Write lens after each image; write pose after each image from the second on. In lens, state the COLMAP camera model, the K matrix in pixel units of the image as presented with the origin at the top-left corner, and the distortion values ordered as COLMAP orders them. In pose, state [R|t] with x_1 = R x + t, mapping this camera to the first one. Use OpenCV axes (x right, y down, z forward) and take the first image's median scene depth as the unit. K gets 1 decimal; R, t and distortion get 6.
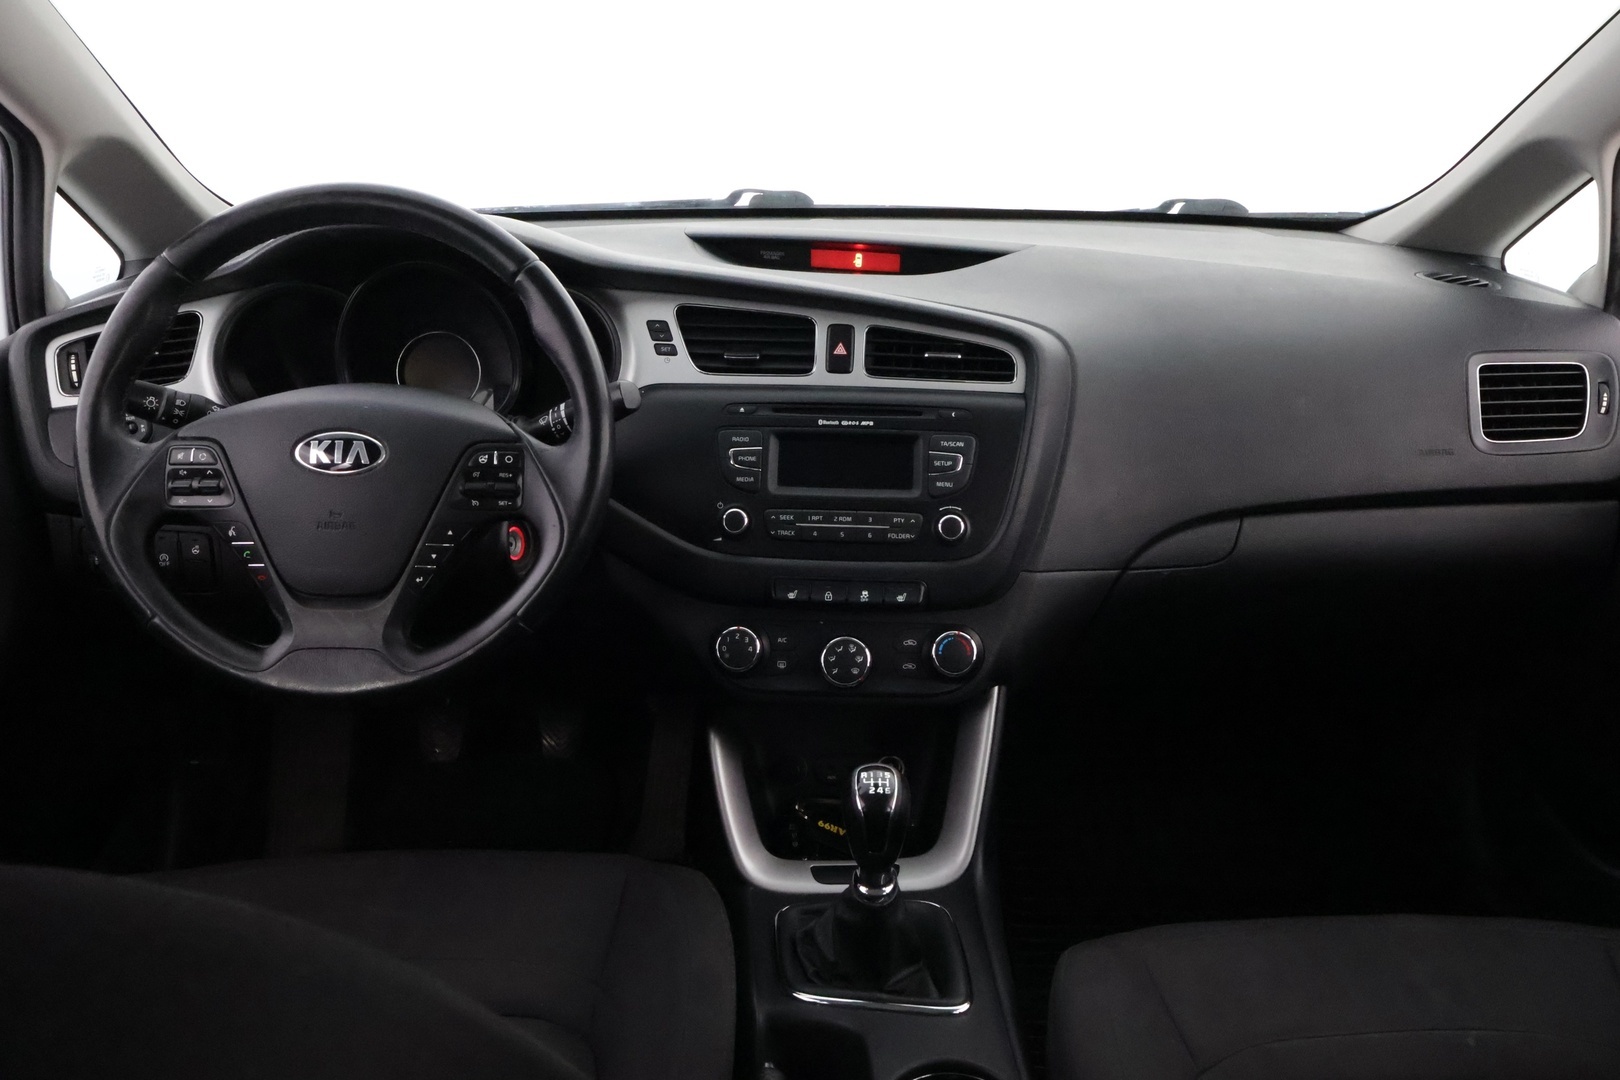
lens RADIAL K [[1421.6, 0, 796.0], [0, 1421.6, 544.6], [0, 0, 1]] dist [0.039499, 0.004703]
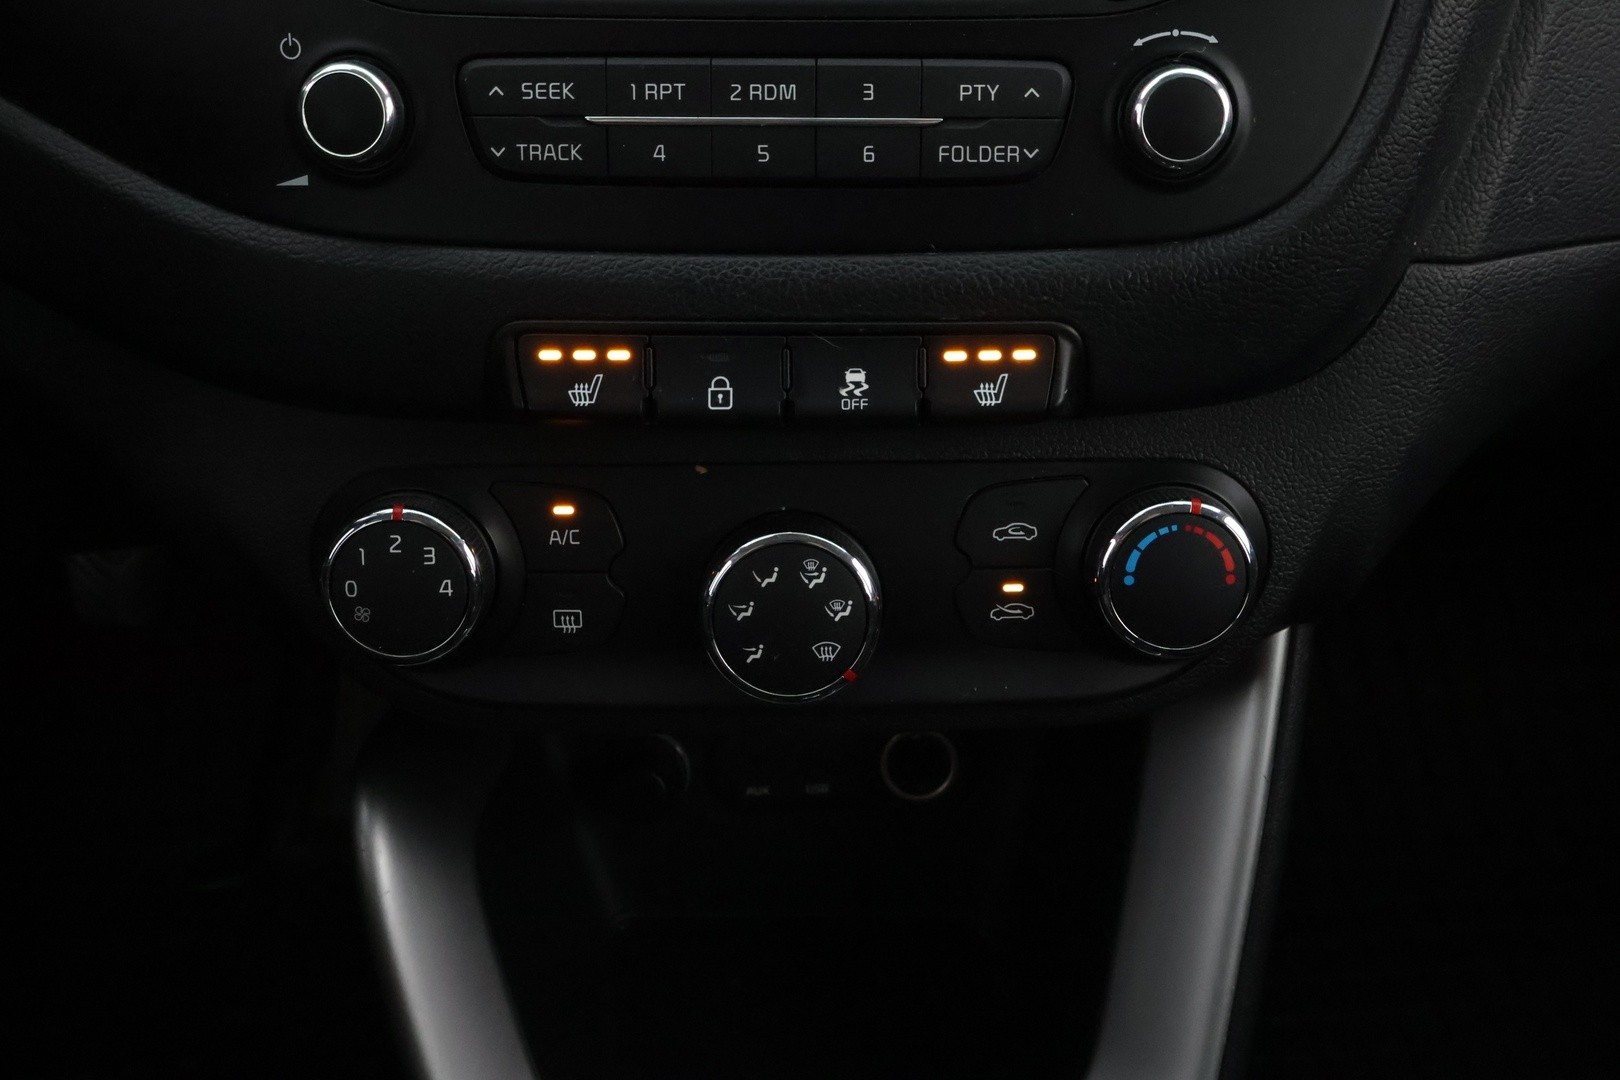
lens RADIAL K [[1735.1, 0, 809.4], [0, 1735.1, 535.8], [0, 0, 1]] dist [0.012504, 0.000000]
pose [[0.997890, -0.042836, 0.048797, 0.022319], [0.026784, 0.956155, 0.291634, -0.032813], [-0.059150, -0.289711, 0.955285, 0.673069]]
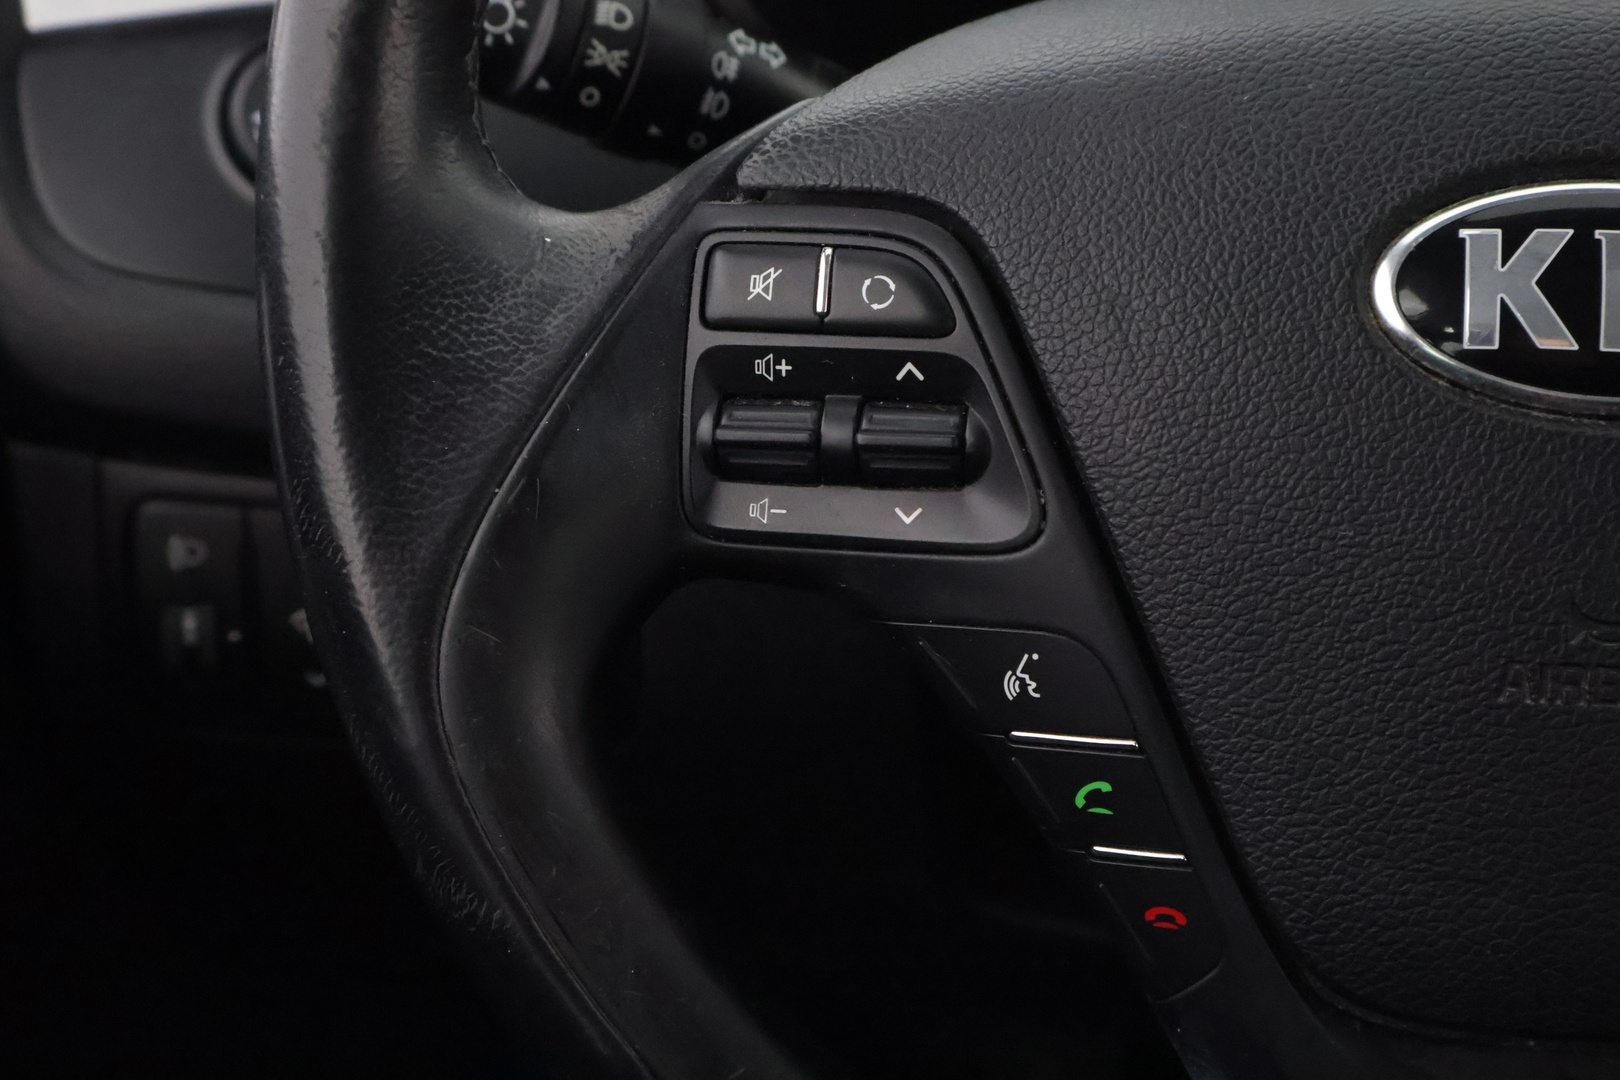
lens RADIAL K [[2720.8, 0, 811.5], [0, 2720.8, 536.8], [0, 0, 1]] dist [0.018464, 0.000000]
pose [[0.993457, 0.039224, -0.107258, -0.327034], [-0.030145, 0.995926, 0.084988, -0.050845], [0.110154, -0.081199, 0.990592, 0.534017]]
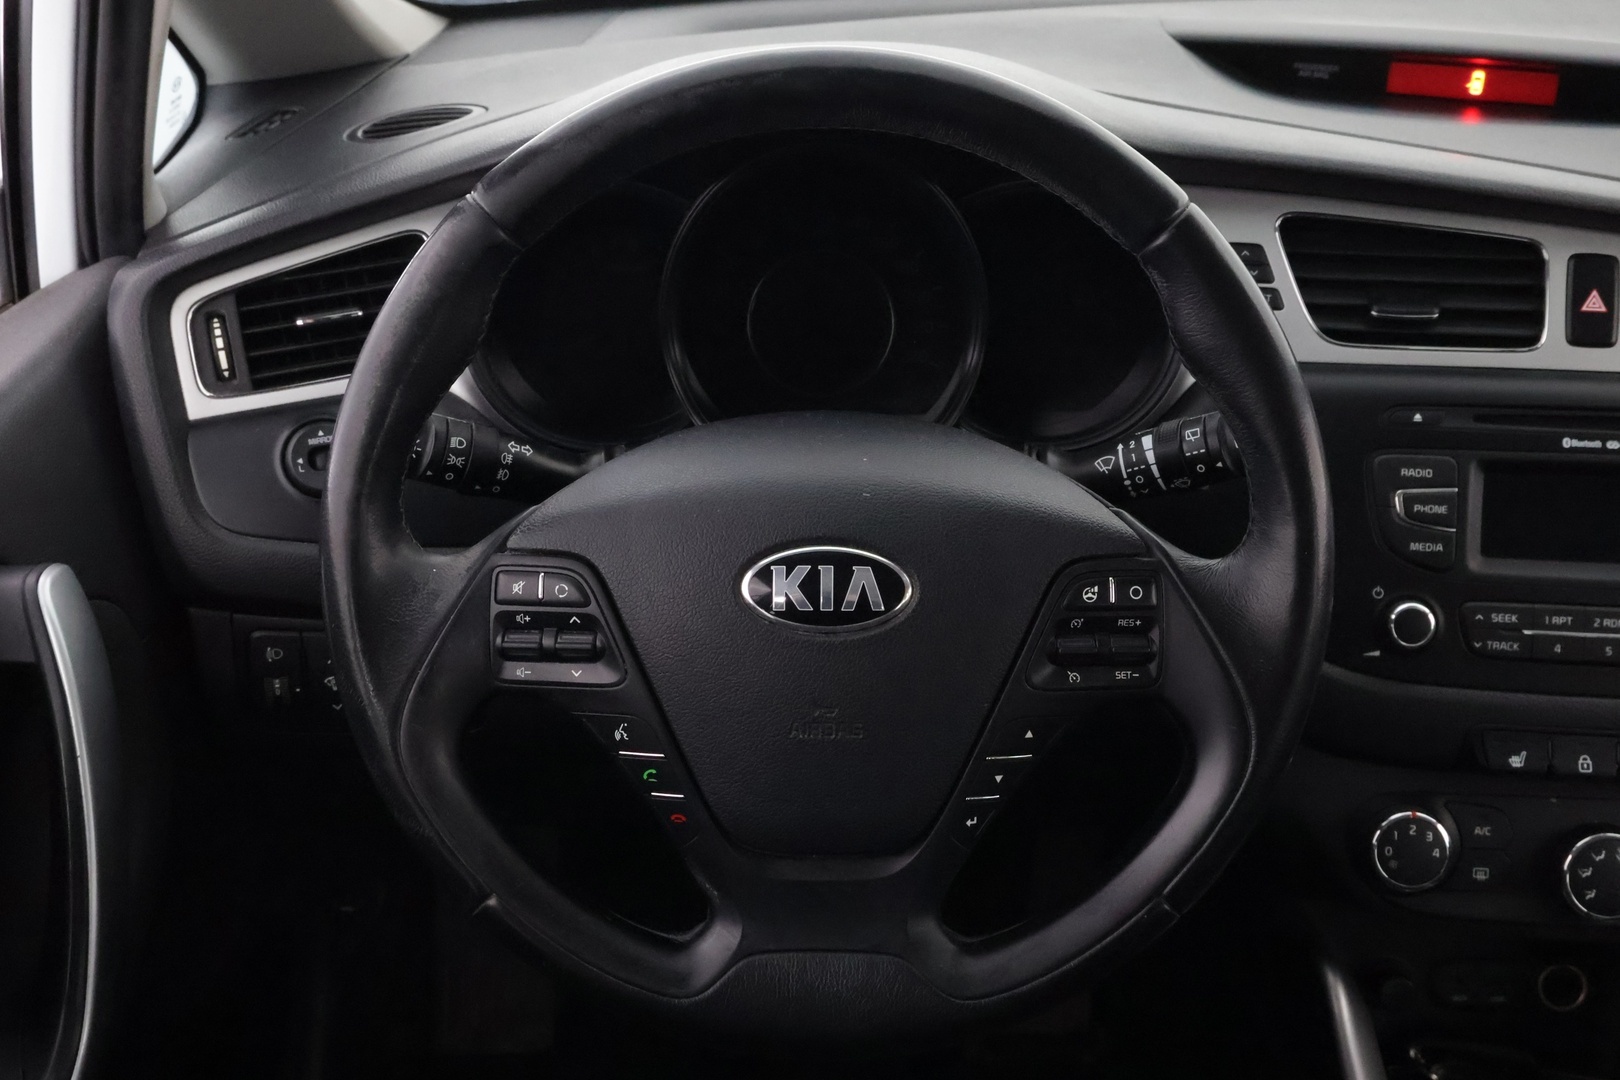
lens RADIAL K [[1890.2, 0, 813.8], [0, 1890.2, 537.1], [0, 0, 1]] dist [0.026693, 0.000000]
pose [[0.999941, 0.002466, -0.010533, -0.269287], [-0.001093, 0.991719, 0.128419, -0.145670], [0.010762, -0.128399, 0.991664, 0.269271]]
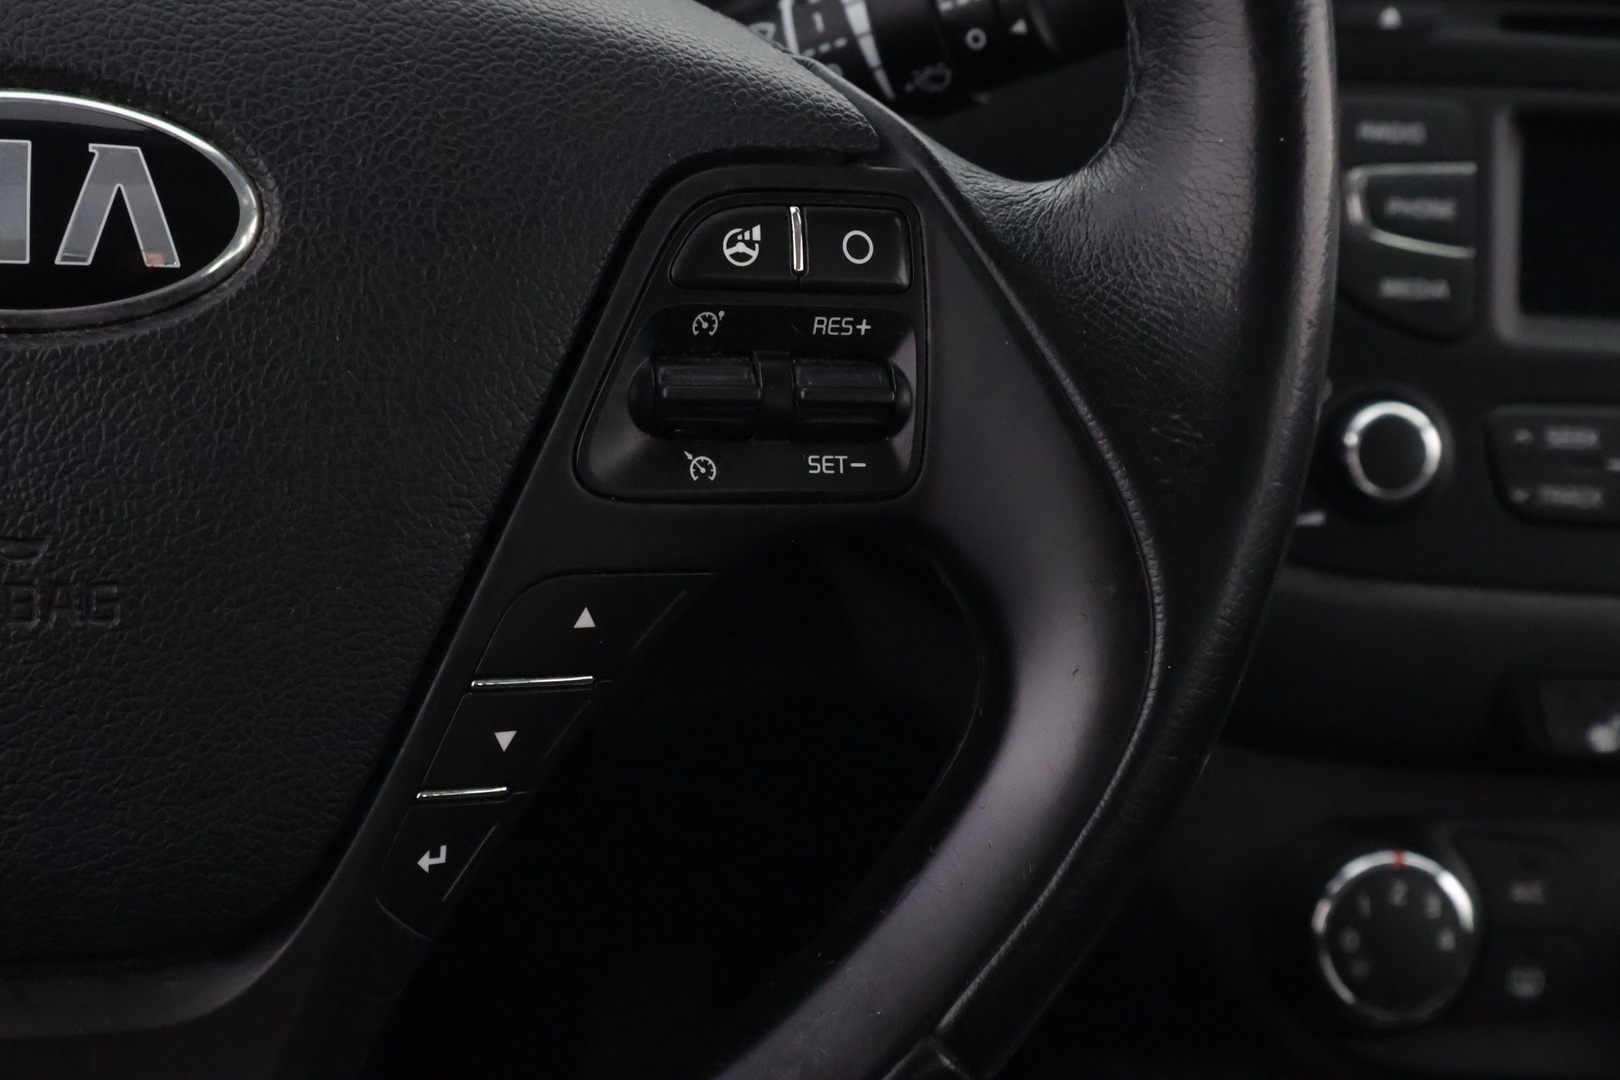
lens RADIAL K [[2720.8, 0, 816.8], [0, 2720.8, 529.3], [0, 0, 1]] dist [0.018464, 0.000000]
pose [[0.980886, -0.005399, 0.194510, -0.243201], [-0.013716, 0.995210, 0.096792, -0.049383], [-0.194101, -0.097610, 0.976113, 0.535359]]
